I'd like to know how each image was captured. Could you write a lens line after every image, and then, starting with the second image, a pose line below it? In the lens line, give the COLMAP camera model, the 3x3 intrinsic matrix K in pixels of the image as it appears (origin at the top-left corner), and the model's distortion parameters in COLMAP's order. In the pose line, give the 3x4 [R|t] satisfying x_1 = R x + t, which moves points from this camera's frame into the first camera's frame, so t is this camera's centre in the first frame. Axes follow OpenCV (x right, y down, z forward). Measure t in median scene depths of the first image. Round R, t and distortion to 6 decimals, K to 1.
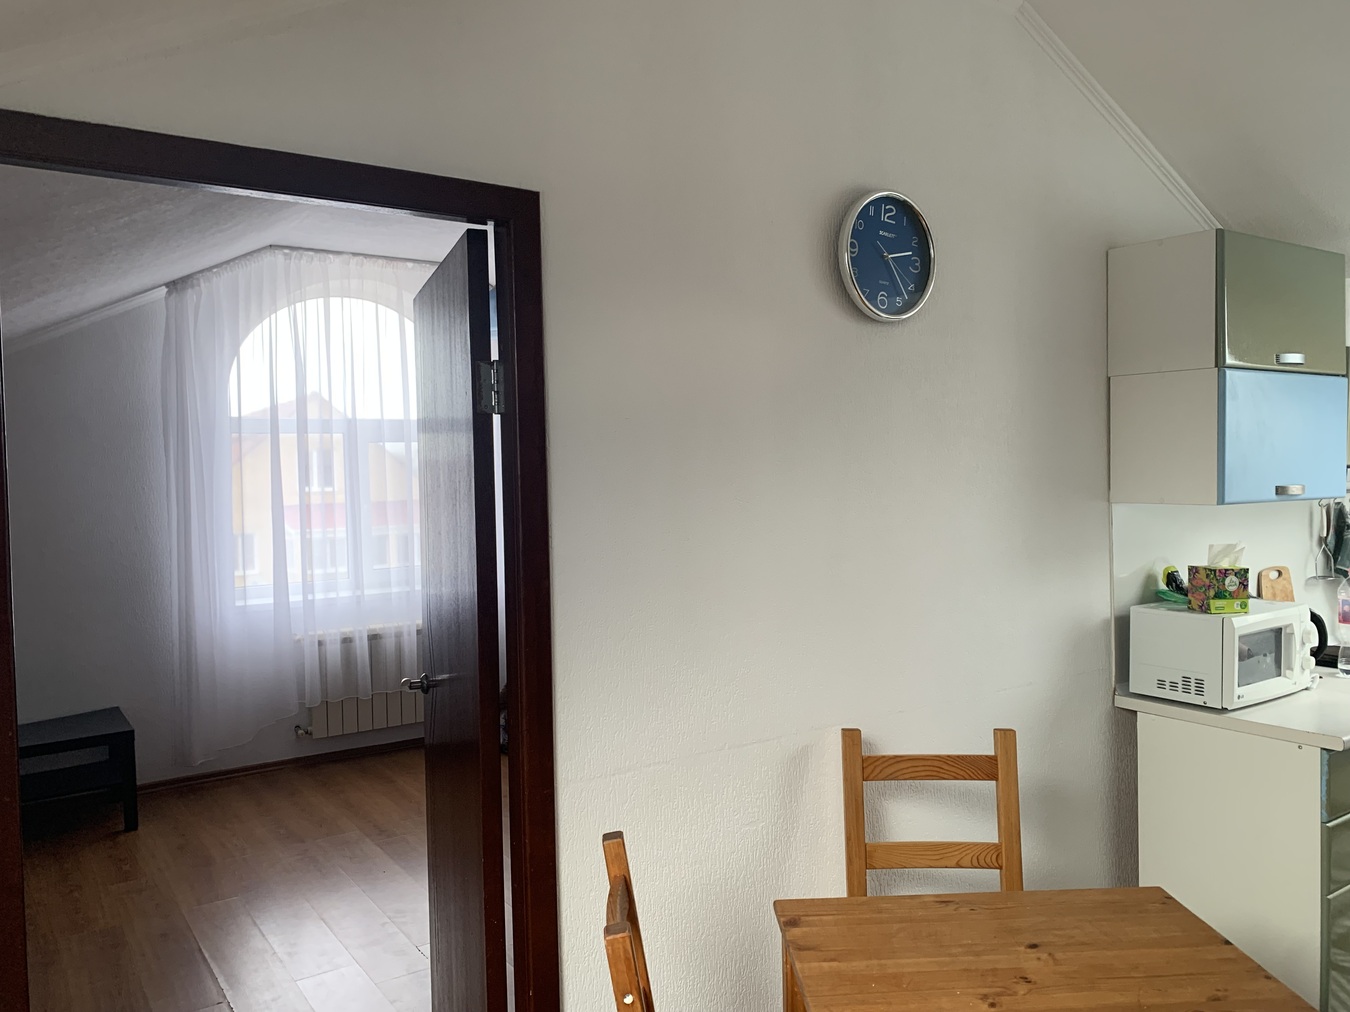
lens RADIAL K [[1024.6, 0, 682.2], [0, 1024.6, 505.5], [0, 0, 1]] dist [0.043325, -0.036242]
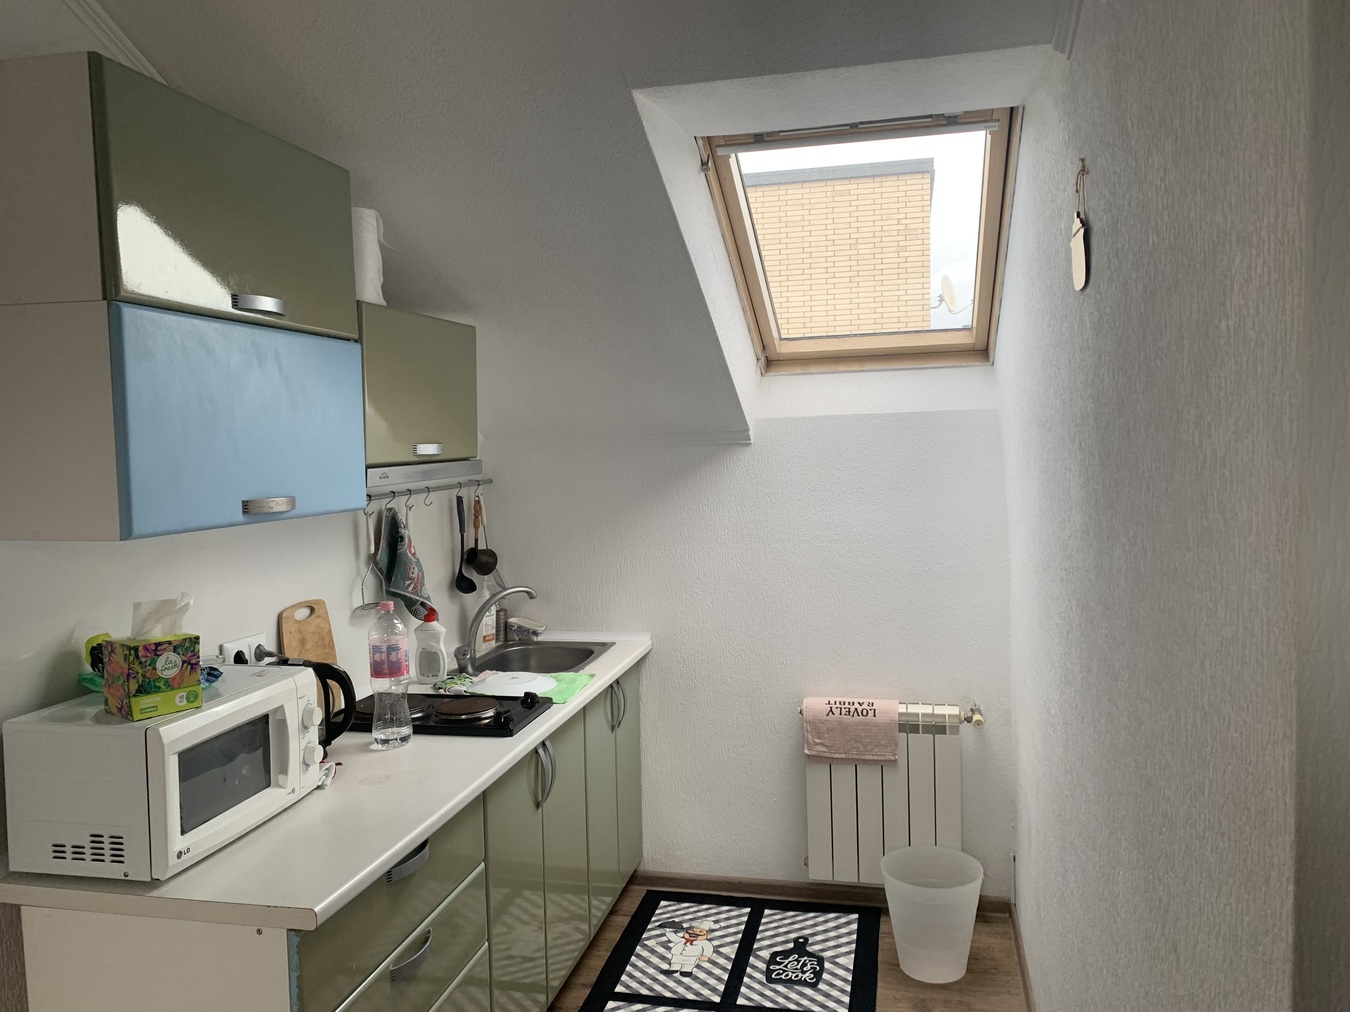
lens RADIAL K [[1024.6, 0, 685.2], [0, 1024.6, 509.8], [0, 0, 1]] dist [0.043325, -0.036242]
pose [[0.732244, -0.043252, 0.679667, 0.357321], [0.029706, 0.999060, 0.031574, -0.026453], [-0.680394, -0.002930, 0.732841, 0.363142]]
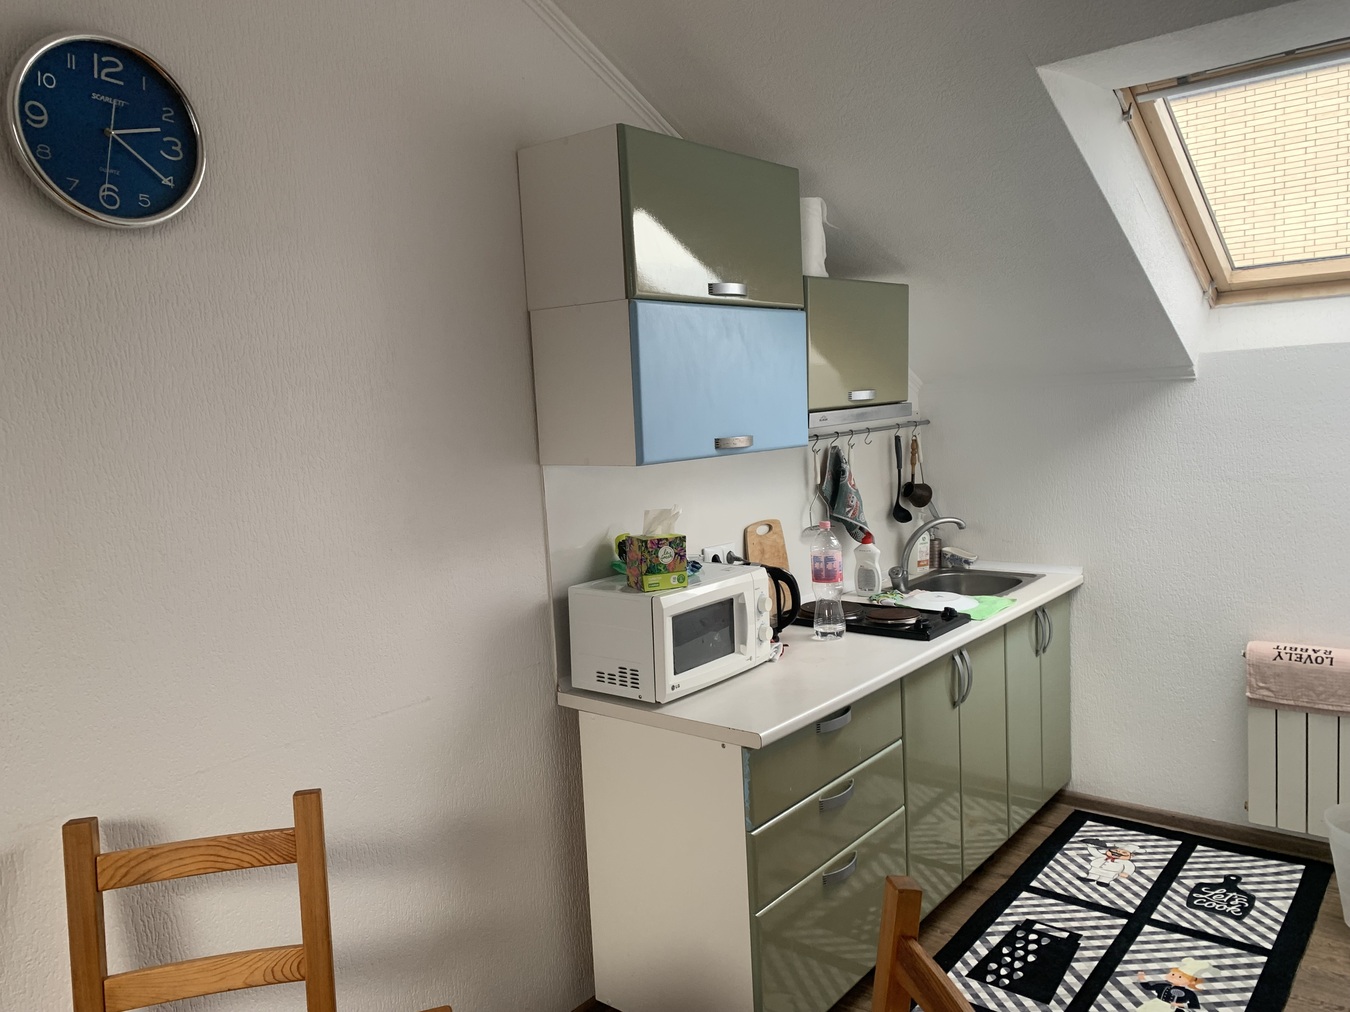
lens RADIAL K [[1024.6, 0, 662.1], [0, 1024.6, 506.7], [0, 0, 1]] dist [0.043325, -0.036242]
pose [[0.962272, -0.056139, 0.266236, 0.316064], [0.039759, 0.996992, 0.066526, -0.021403], [-0.269170, -0.053431, 0.961610, 0.197224]]
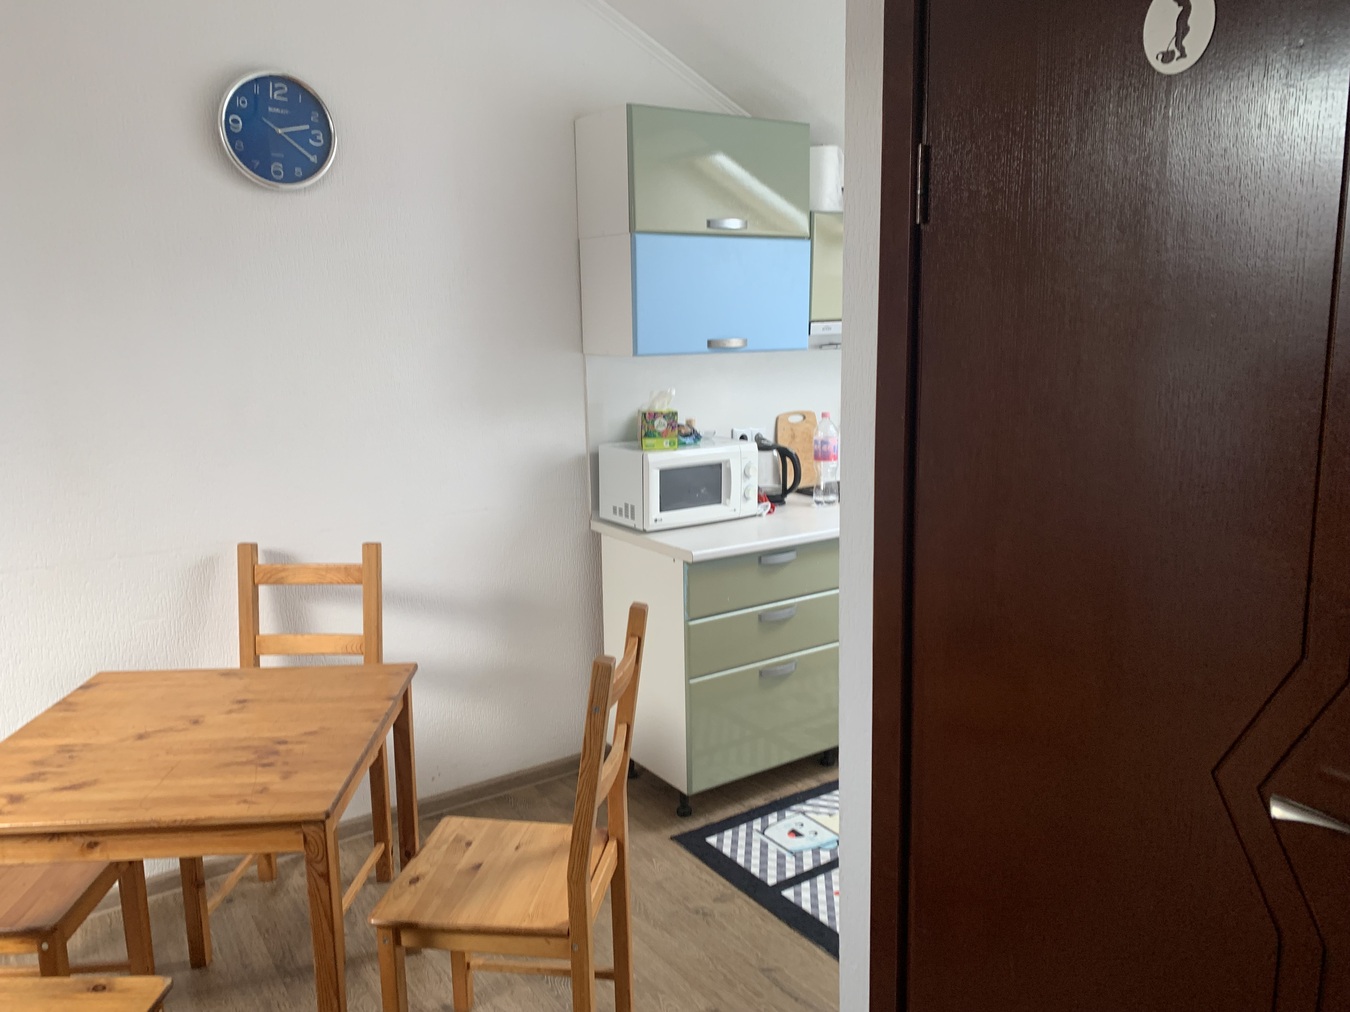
lens RADIAL K [[1024.6, 0, 662.7], [0, 1024.6, 488.5], [0, 0, 1]] dist [0.043325, -0.036242]
pose [[0.999886, 0.006739, -0.013483, 0.568833], [-0.004862, 0.990876, 0.134687, -0.008095], [0.014268, -0.134606, 0.990796, -0.149744]]
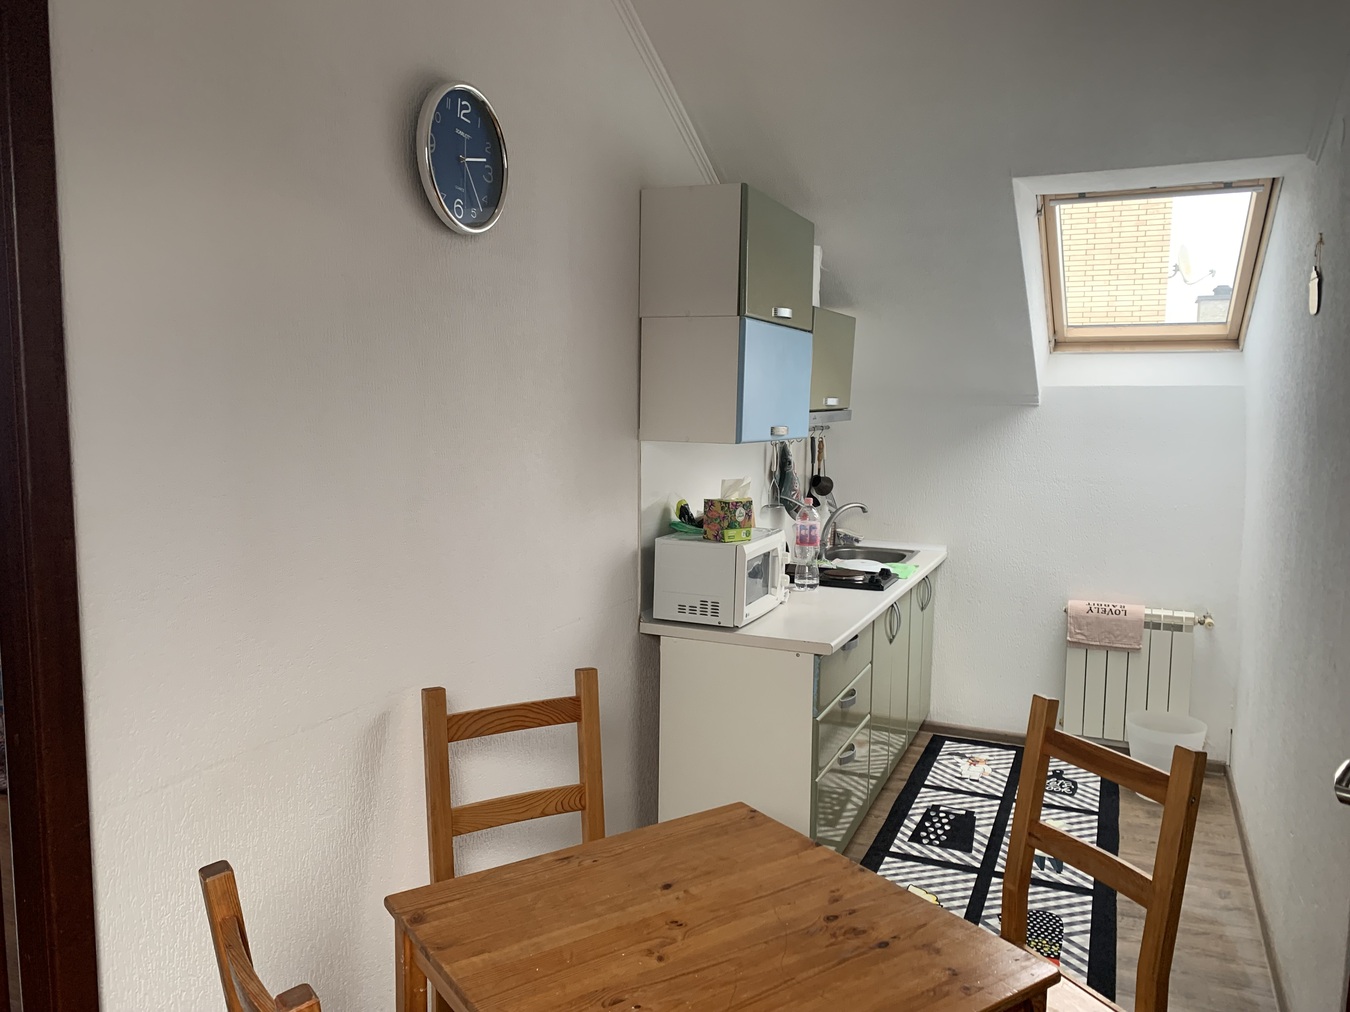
lens RADIAL K [[1024.6, 0, 670.8], [0, 1024.6, 508.2], [0, 0, 1]] dist [0.043325, -0.036242]
pose [[0.850937, -0.022390, 0.524791, -0.110080], [-0.014377, 0.997724, 0.065880, -0.002060], [-0.525071, -0.063604, 0.848678, 0.114920]]
